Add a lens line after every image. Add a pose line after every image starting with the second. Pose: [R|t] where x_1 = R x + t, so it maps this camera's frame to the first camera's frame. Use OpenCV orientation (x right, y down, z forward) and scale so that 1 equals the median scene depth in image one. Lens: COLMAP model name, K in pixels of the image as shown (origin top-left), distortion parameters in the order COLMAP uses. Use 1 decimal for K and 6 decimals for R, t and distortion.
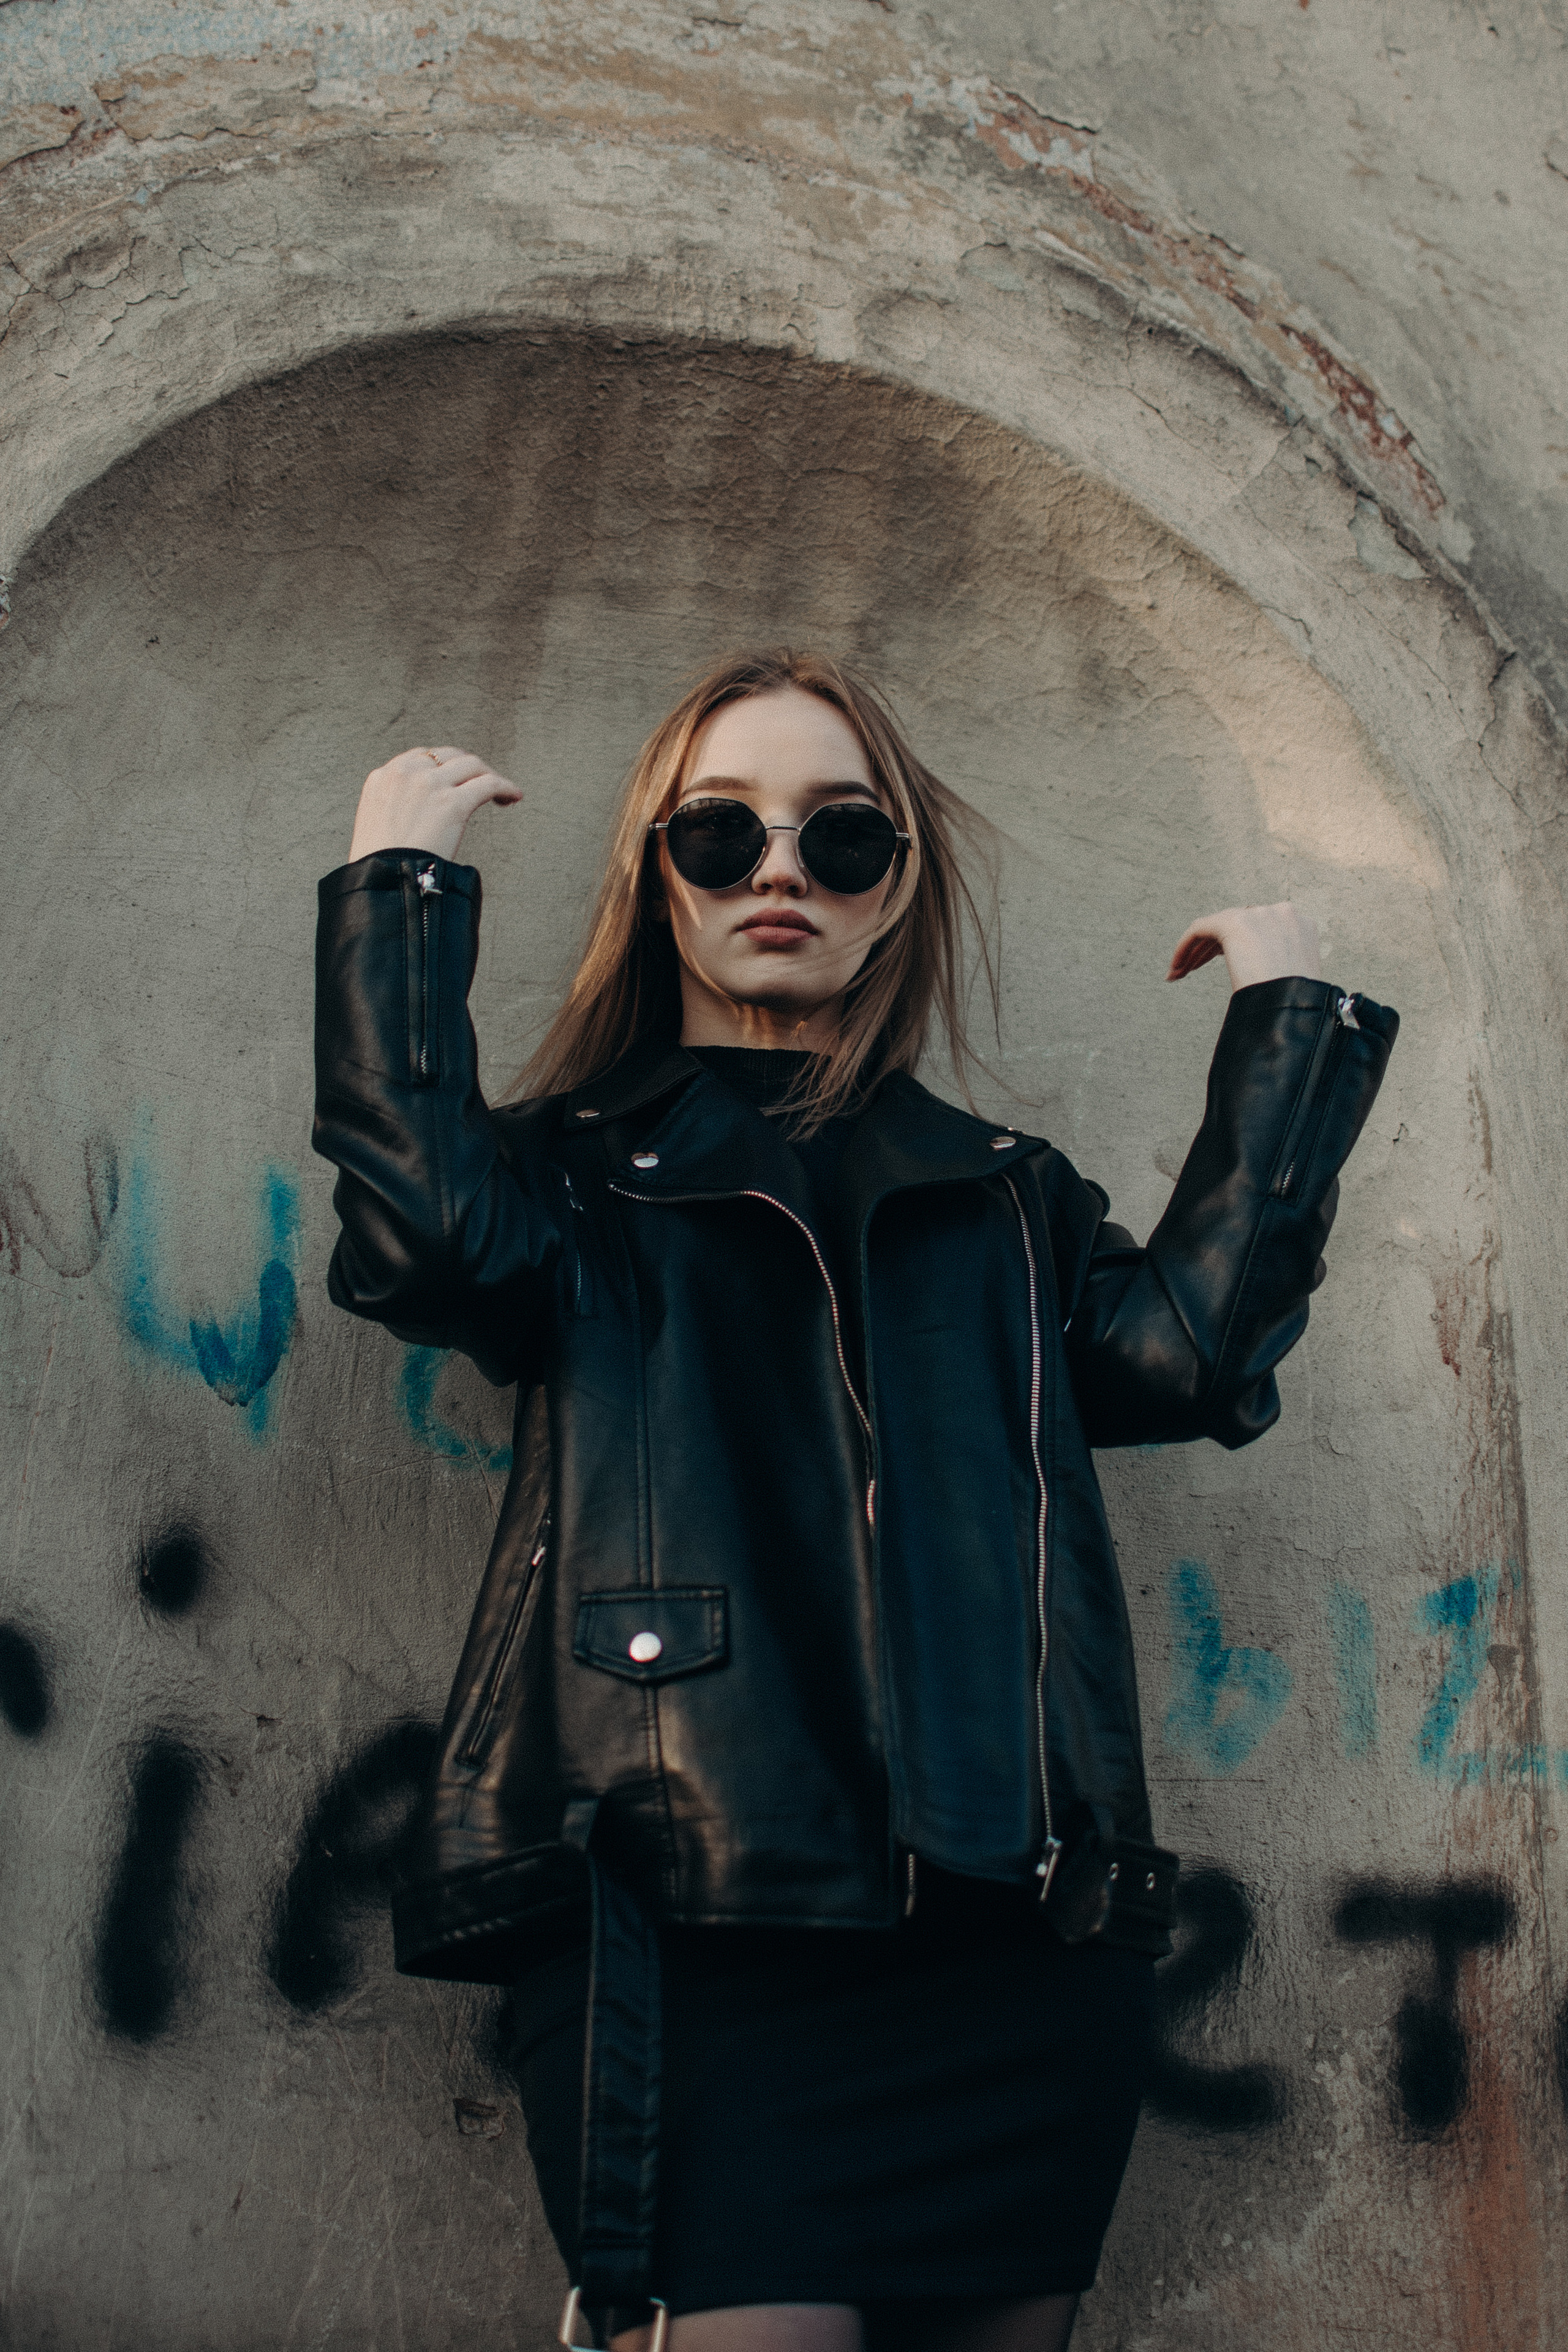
lens RADIAL K [[3593.7, 0, 784.0], [0, 3593.7, 1176.0], [0, 0, 1]] dist [-0.178729, 0.069125]
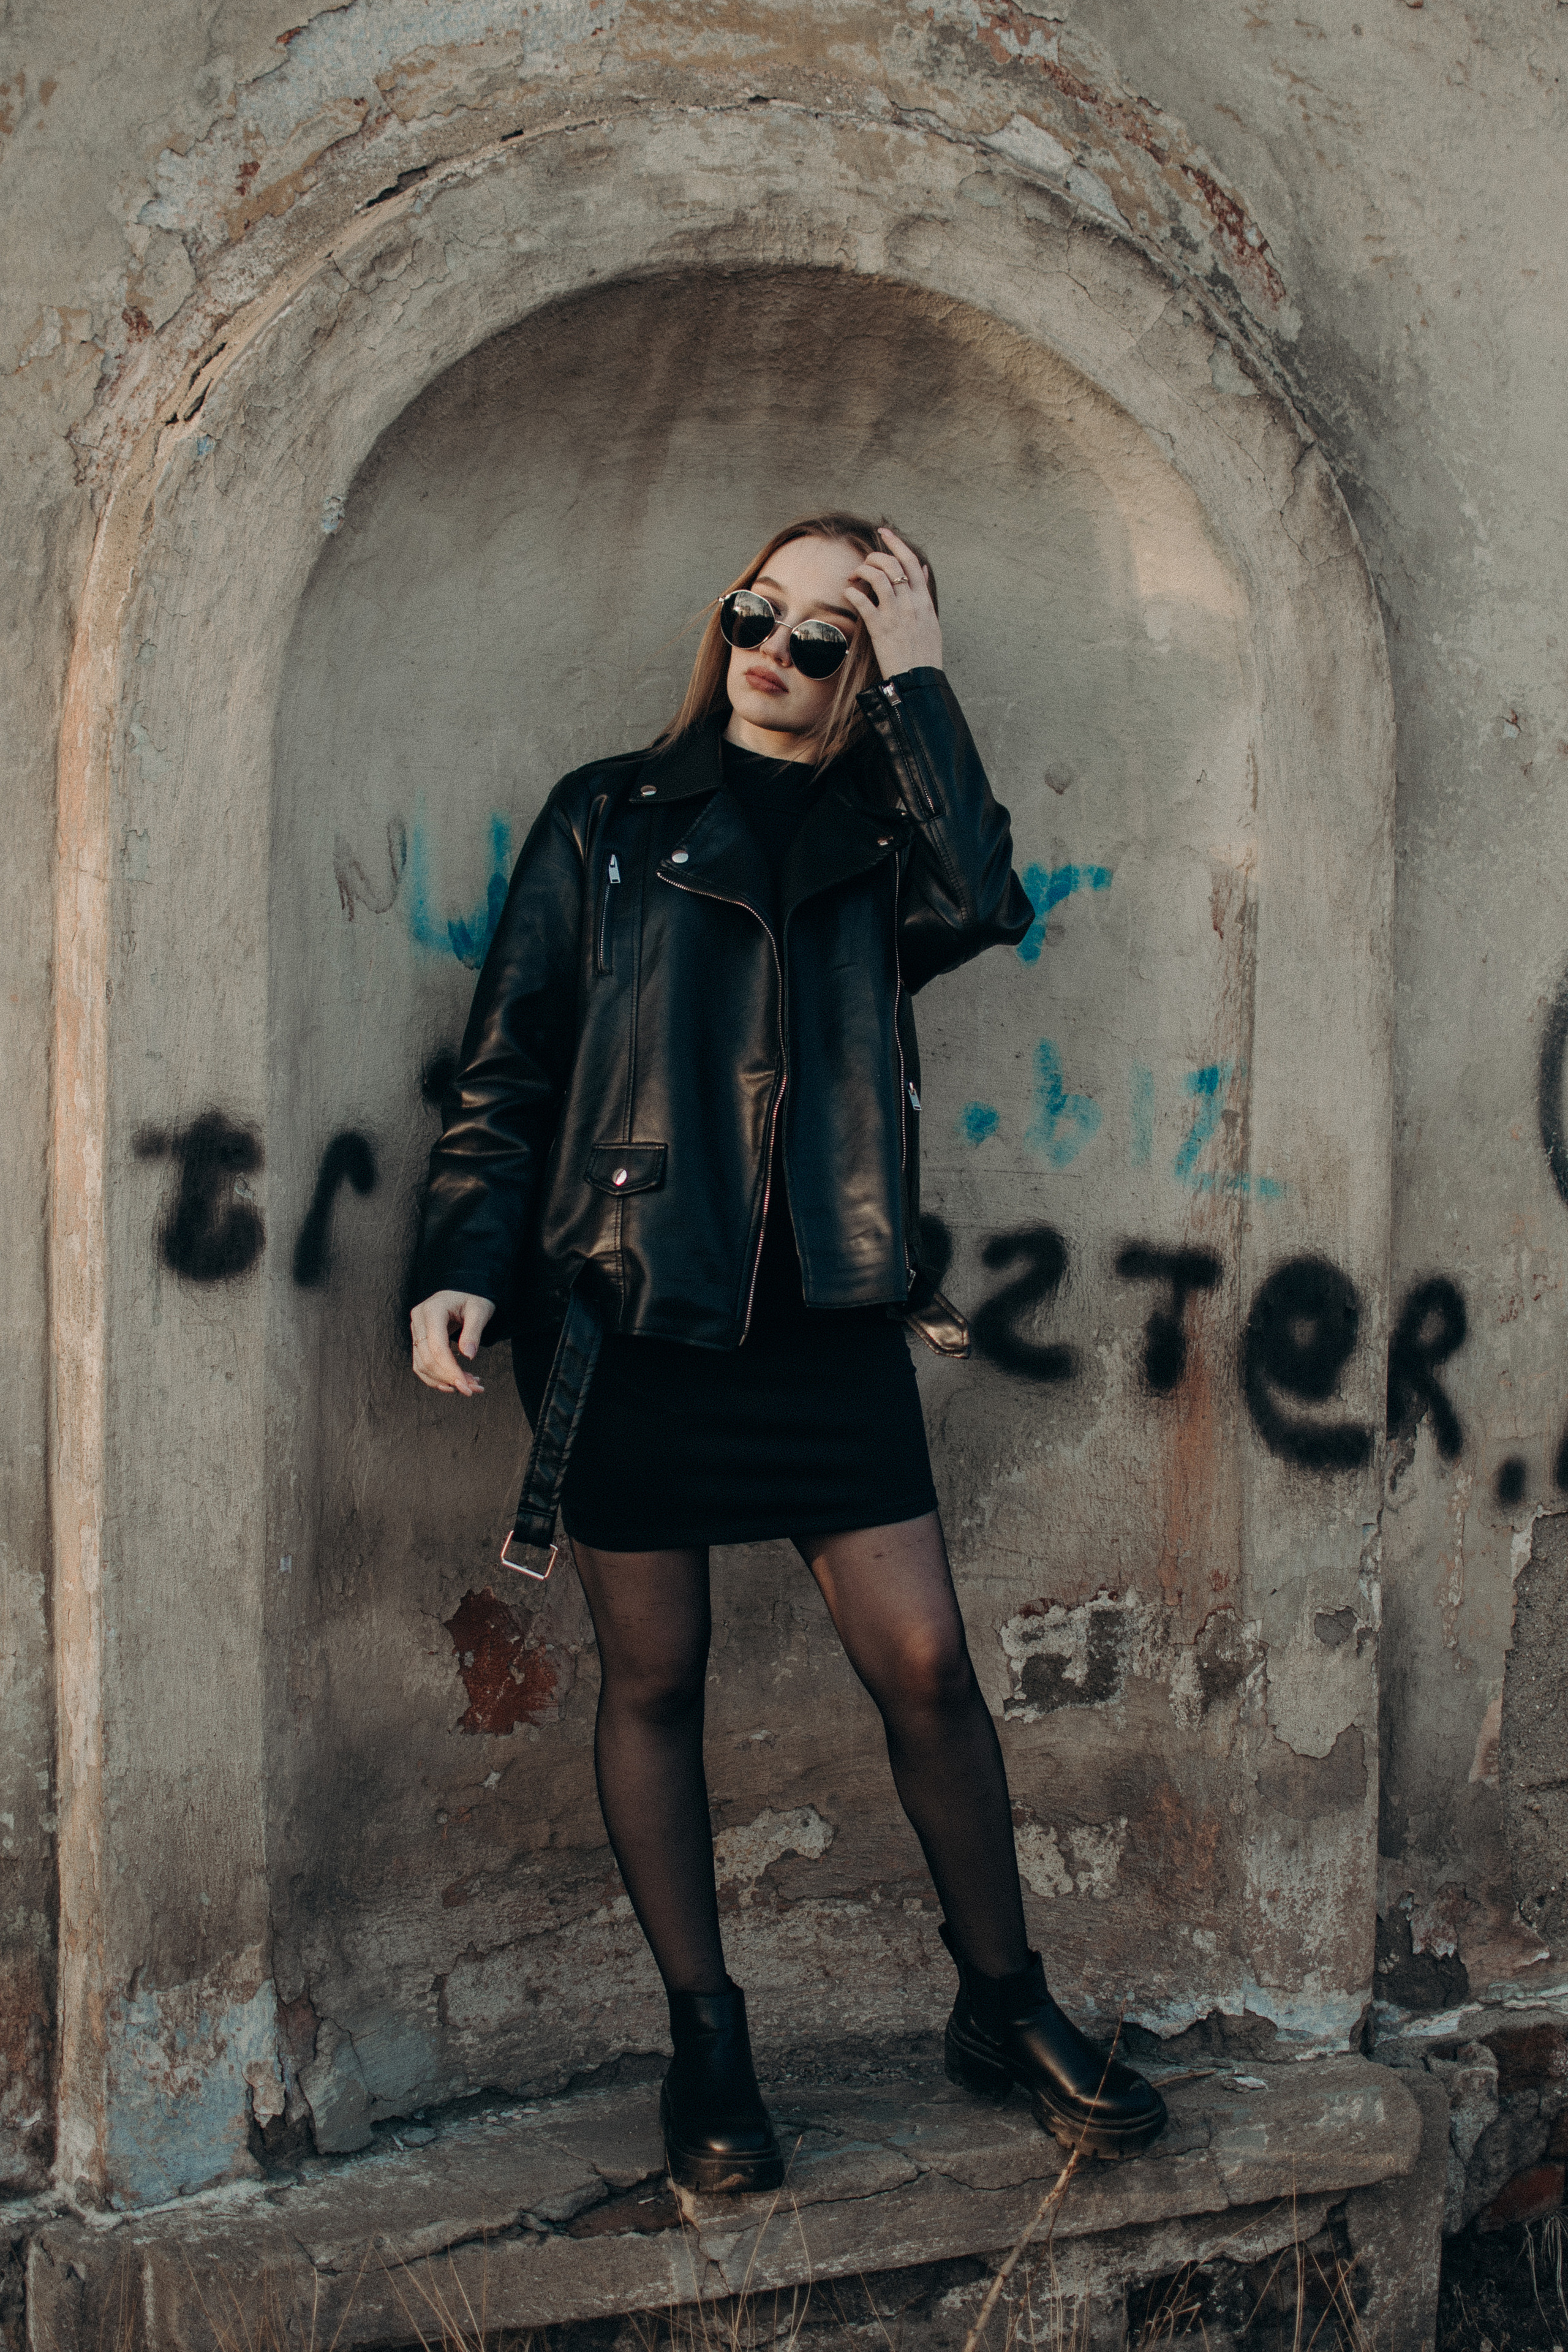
lens RADIAL K [[3593.7, 0, 784.0], [0, 3593.7, 1176.0], [0, 0, 1]] dist [-0.178729, 0.069125]
pose [[0.998939, 0.040749, 0.021438, -0.038343], [-0.045851, 0.922948, 0.382185, -0.452181], [-0.004213, -0.382763, 0.923837, -0.530375]]
